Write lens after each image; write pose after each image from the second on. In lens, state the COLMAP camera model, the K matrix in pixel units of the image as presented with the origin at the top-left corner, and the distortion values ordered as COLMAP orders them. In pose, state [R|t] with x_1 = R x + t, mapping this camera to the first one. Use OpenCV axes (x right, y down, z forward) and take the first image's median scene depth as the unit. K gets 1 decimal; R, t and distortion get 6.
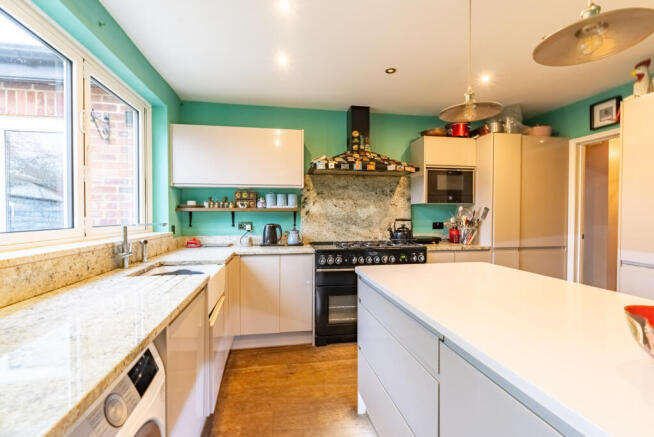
lens RADIAL K [[303.1, 0, 327.6], [0, 303.1, 216.9], [0, 0, 1]] dist [0.000063, 0.000066]
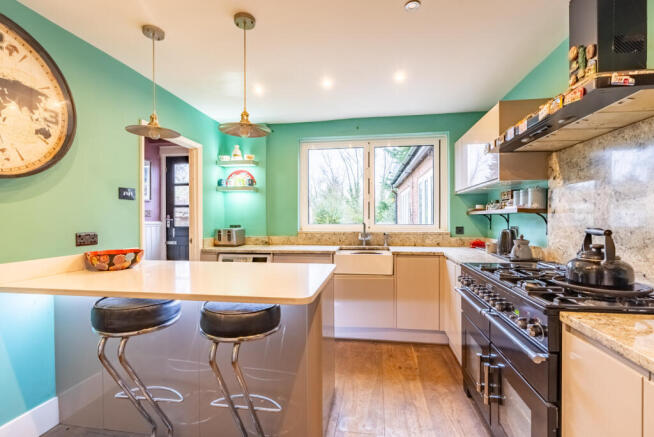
lens RADIAL K [[303.1, 0, 327.4], [0, 303.1, 218.6], [0, 0, 1]] dist [0.000063, 0.000066]
pose [[-0.325442, 0.004912, -0.945549, 0.891071], [-0.005355, 0.999961, 0.007037, -0.010316], [0.945547, 0.007354, -0.325403, 1.021049]]
